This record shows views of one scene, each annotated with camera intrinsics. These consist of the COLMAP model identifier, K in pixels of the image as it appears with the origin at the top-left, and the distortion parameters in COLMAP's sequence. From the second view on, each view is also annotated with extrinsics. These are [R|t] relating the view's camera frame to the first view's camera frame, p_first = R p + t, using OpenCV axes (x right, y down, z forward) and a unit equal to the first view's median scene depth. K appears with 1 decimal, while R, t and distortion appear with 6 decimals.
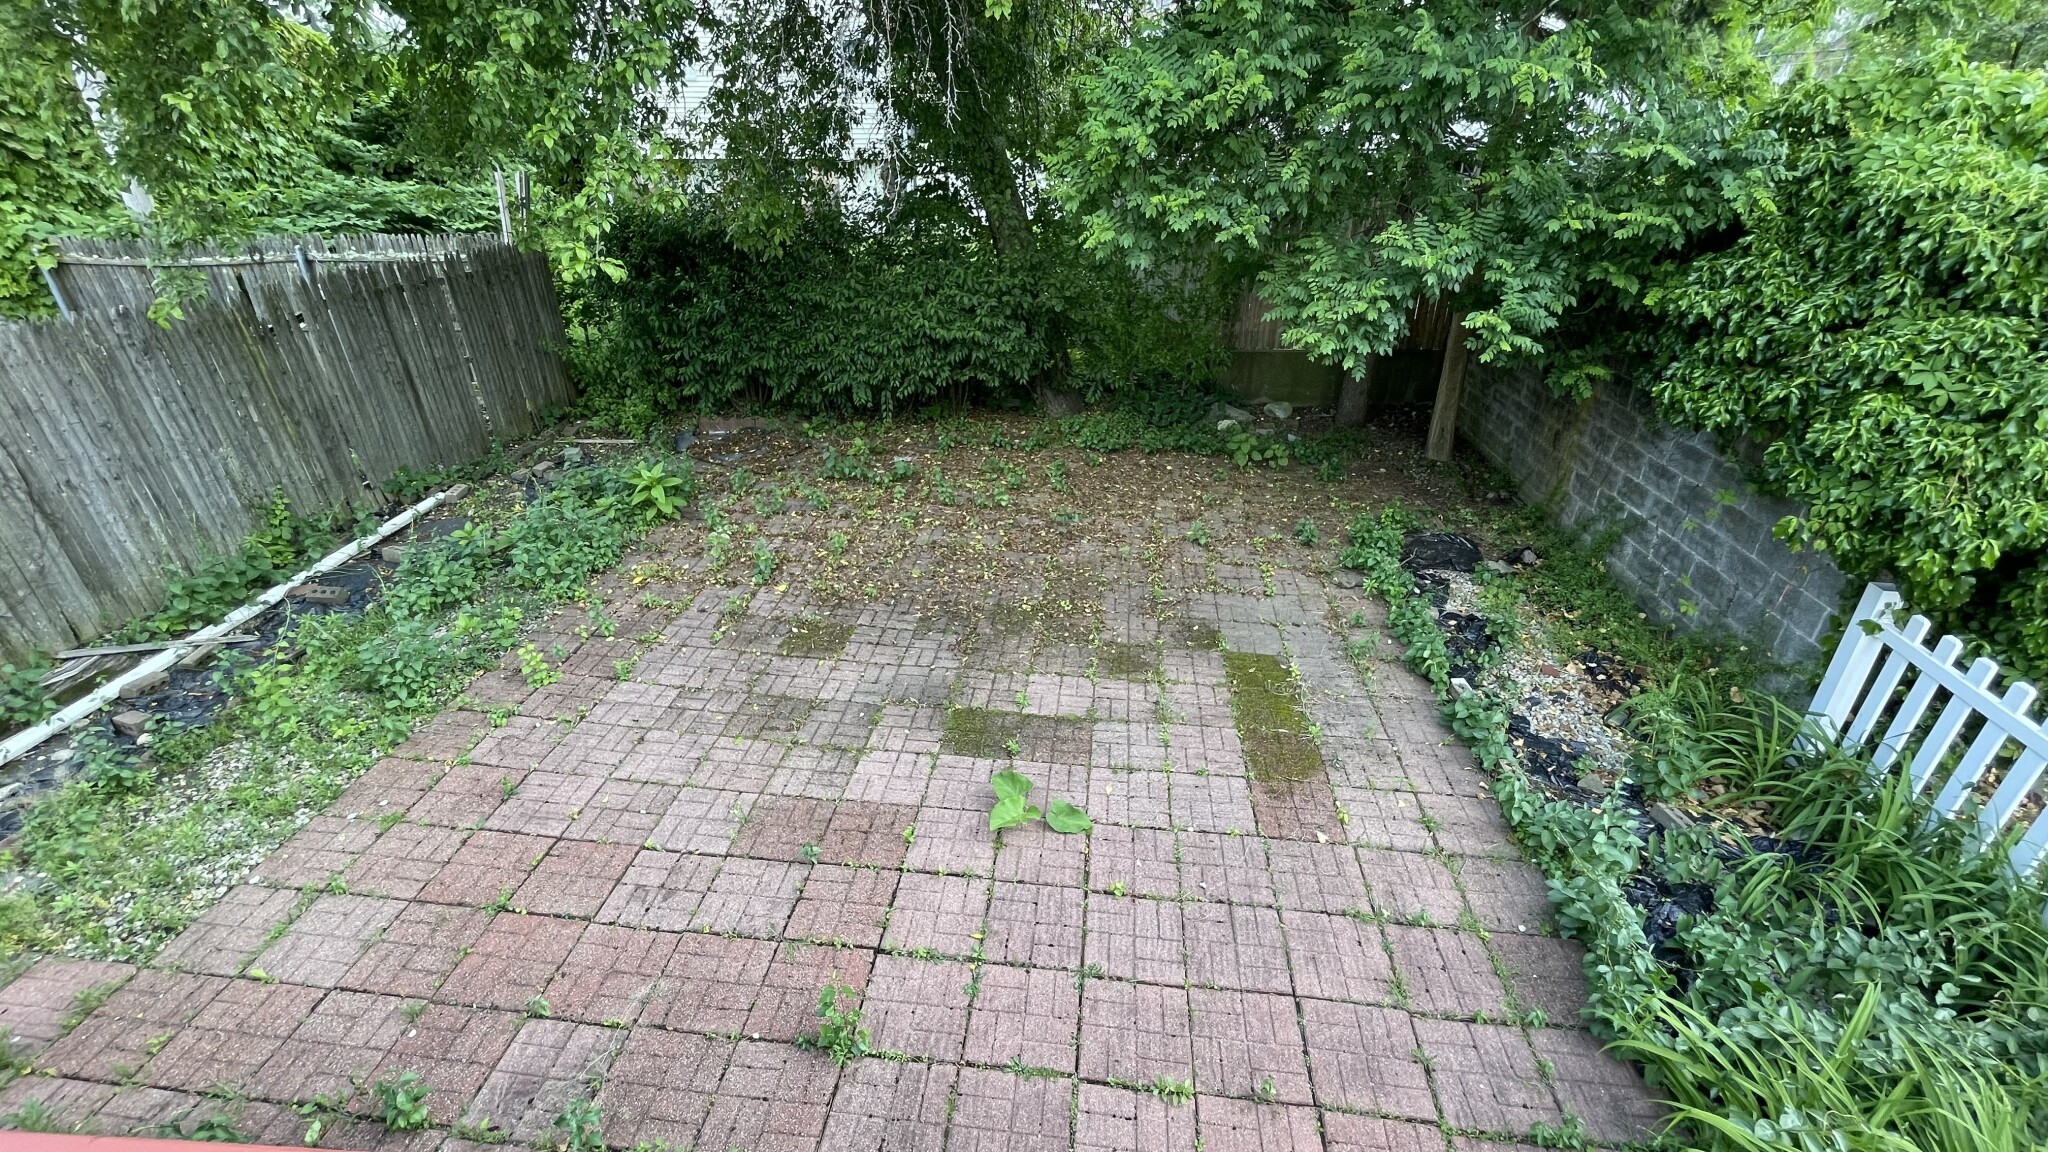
lens RADIAL K [[832.2, 0, 1018.5], [0, 832.2, 570.8], [0, 0, 1]] dist [0.004278, -0.000484]
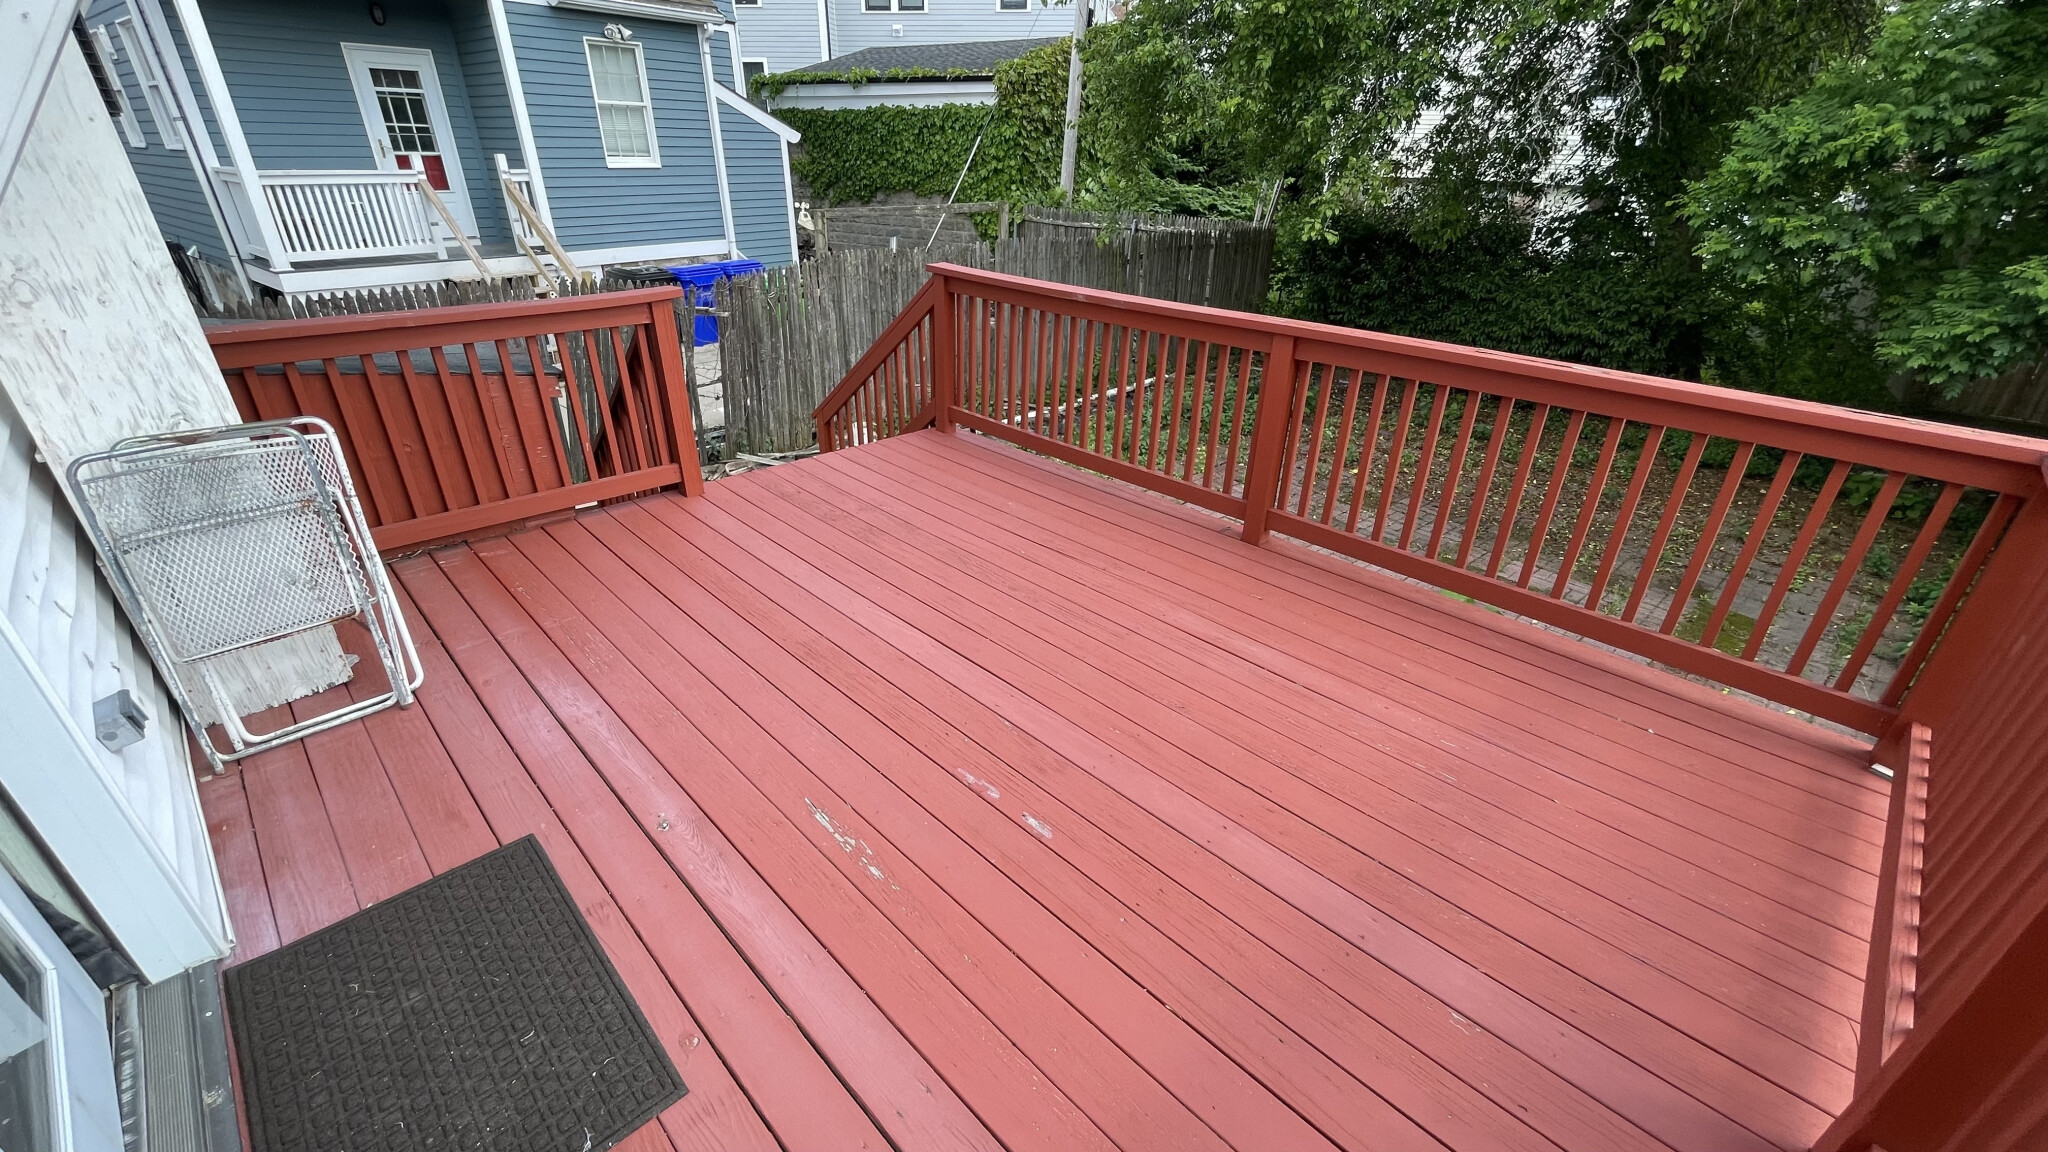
lens RADIAL K [[832.2, 0, 1030.2], [0, 832.2, 573.0], [0, 0, 1]] dist [0.004278, -0.000484]
pose [[0.749264, 0.319279, -0.580228, 0.166125], [-0.329534, 0.939695, 0.091545, 0.214358], [0.574466, 0.122613, 0.809293, -0.415479]]
